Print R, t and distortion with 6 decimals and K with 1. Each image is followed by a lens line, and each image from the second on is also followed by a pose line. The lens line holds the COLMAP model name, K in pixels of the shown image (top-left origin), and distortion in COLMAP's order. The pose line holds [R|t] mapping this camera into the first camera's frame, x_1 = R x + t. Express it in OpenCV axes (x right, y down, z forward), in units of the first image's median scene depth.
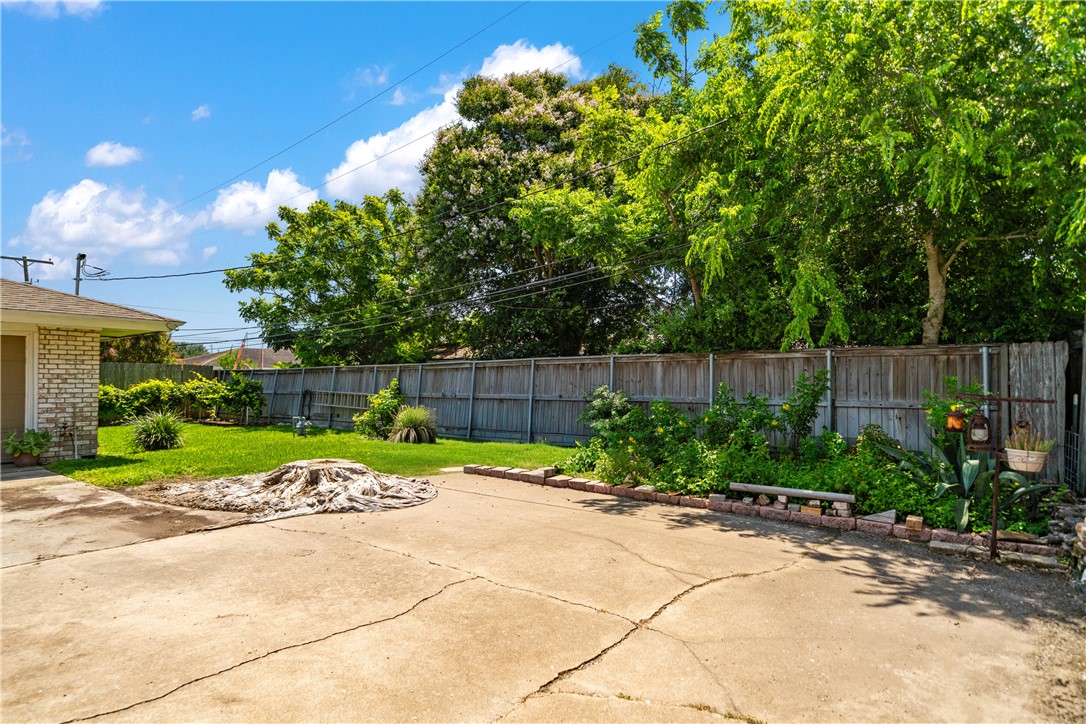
lens RADIAL K [[567.7, 0, 538.0], [0, 567.7, 377.0], [0, 0, 1]] dist [0.001682, 0.000343]
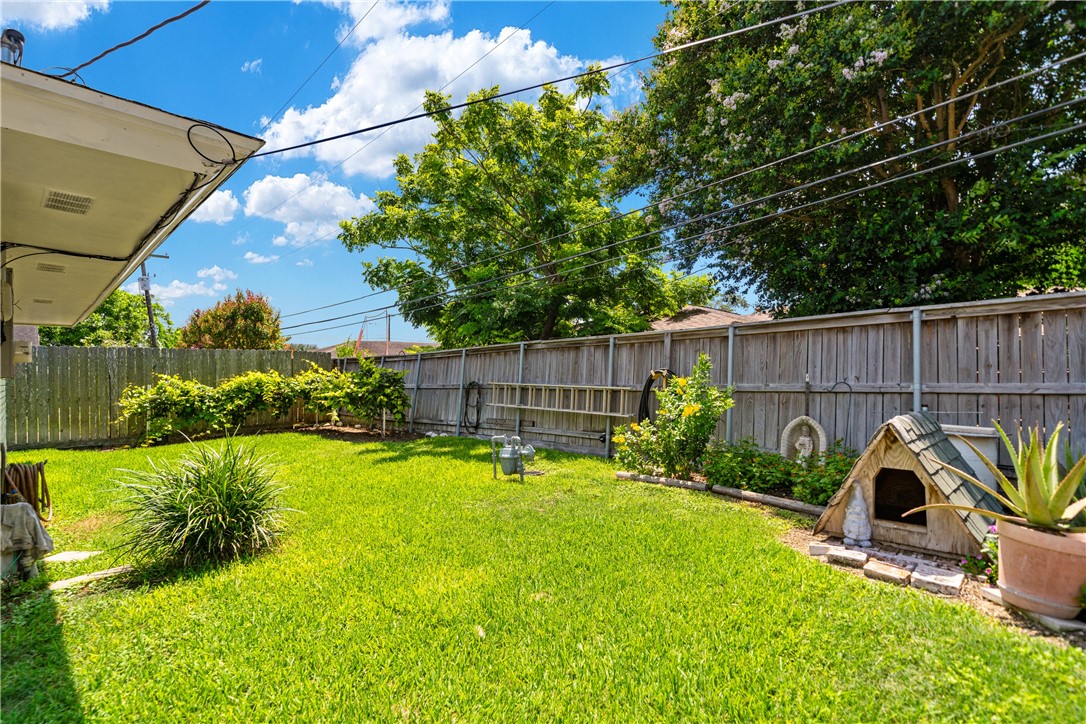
lens RADIAL K [[491.1, 0, 541.2], [0, 491.1, 381.4], [0, 0, 1]] dist [0.001291, 0.000416]
pose [[0.994227, -0.018512, -0.105689, -0.499805], [0.021190, 0.999481, 0.024269, 0.018893], [0.105185, -0.026368, 0.994103, 0.839084]]
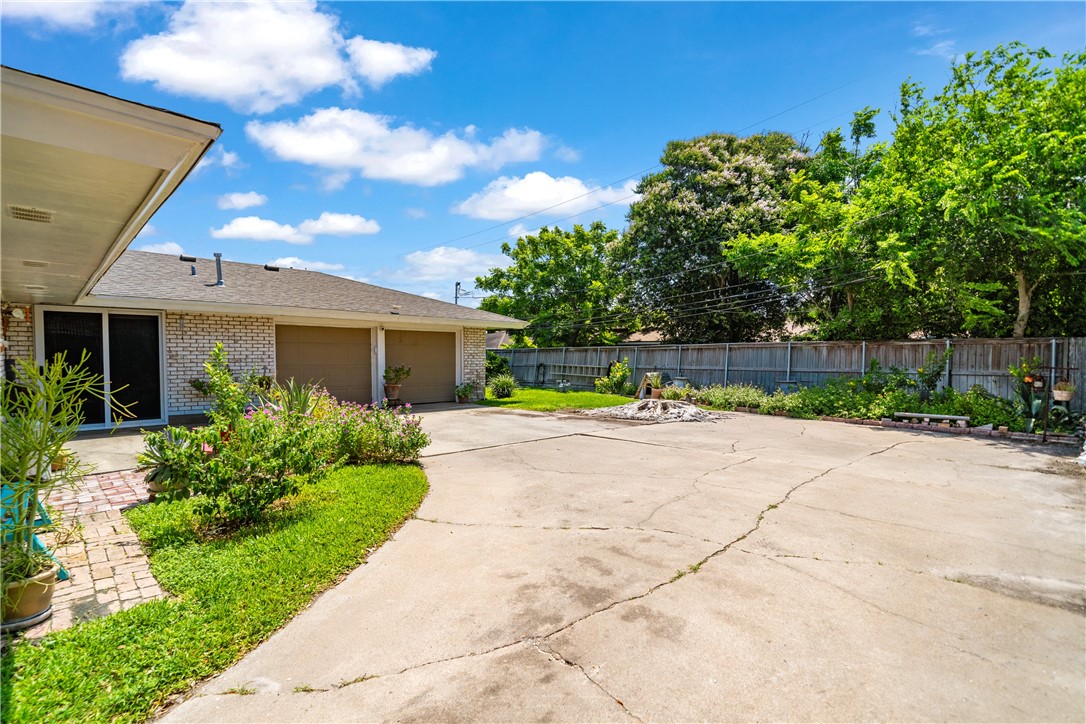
lens RADIAL K [[512.6, 0, 537.8], [0, 512.6, 377.2], [0, 0, 1]] dist [-0.000285, 0.000327]
pose [[0.988047, 0.010064, -0.153826, -0.389135], [-0.003104, 0.998963, 0.045417, -0.003462], [0.154123, -0.044396, 0.987054, -0.586518]]
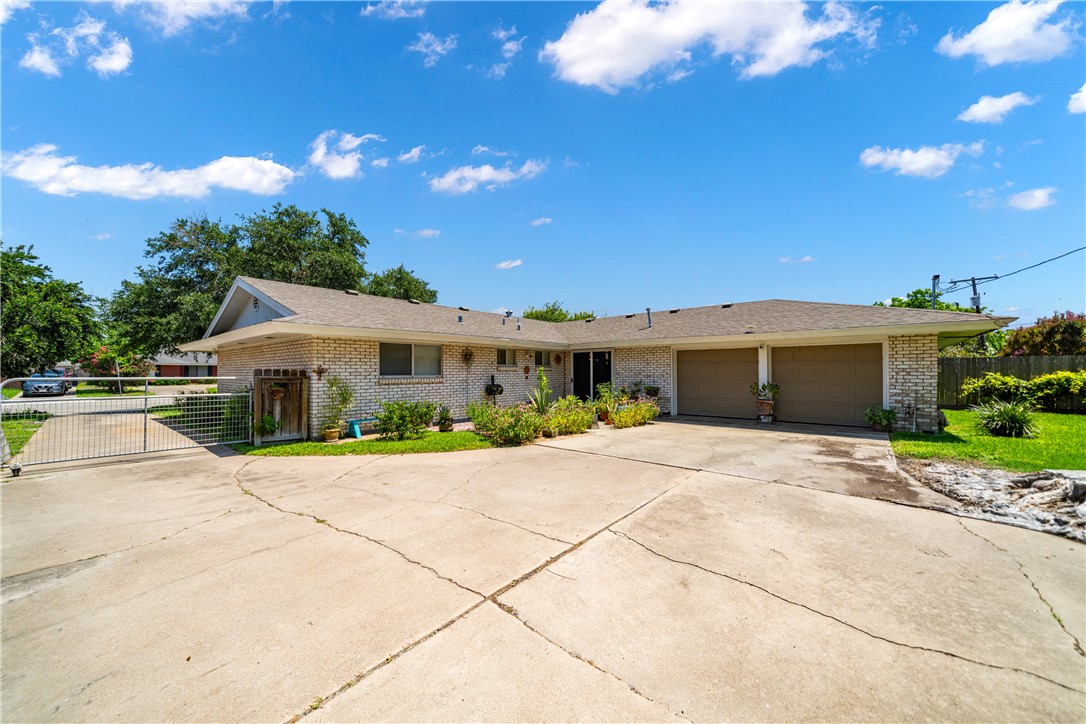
lens RADIAL K [[391.0, 0, 546.0], [0, 391.0, 366.1], [0, 0, 1]] dist [-0.000062, -0.000192]
pose [[-0.041404, -0.014652, -0.999035, 0.143751], [0.008310, 0.999853, -0.015008, -0.004052], [0.999108, -0.008923, -0.041276, 0.173443]]
